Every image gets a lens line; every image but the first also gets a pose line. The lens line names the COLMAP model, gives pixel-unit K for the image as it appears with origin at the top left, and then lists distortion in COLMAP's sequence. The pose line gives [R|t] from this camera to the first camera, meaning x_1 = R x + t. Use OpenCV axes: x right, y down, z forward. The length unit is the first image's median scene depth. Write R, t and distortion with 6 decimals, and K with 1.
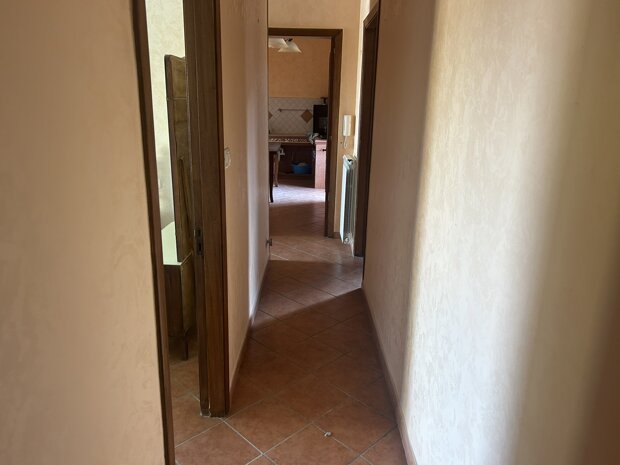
lens RADIAL K [[465.3, 0, 314.3], [0, 465.3, 230.9], [0, 0, 1]] dist [0.048411, -0.055209]
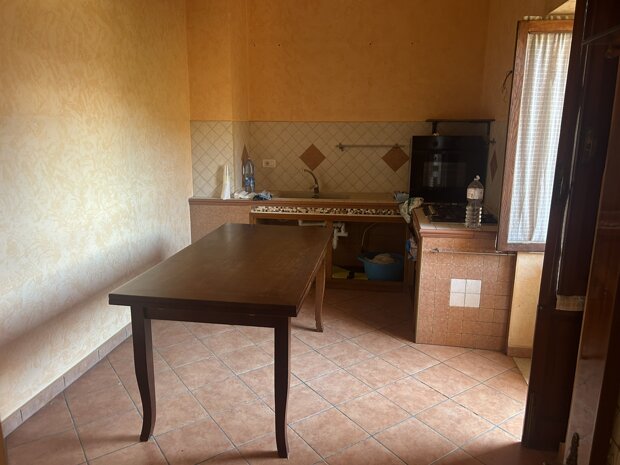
lens RADIAL K [[465.3, 0, 314.3], [0, 465.3, 230.9], [0, 0, 1]] dist [0.048411, -0.055209]
pose [[0.987393, 0.027701, -0.155844, -0.021857], [-0.035345, 0.998293, -0.046497, -0.147534], [0.154290, 0.051419, 0.986687, 0.520872]]
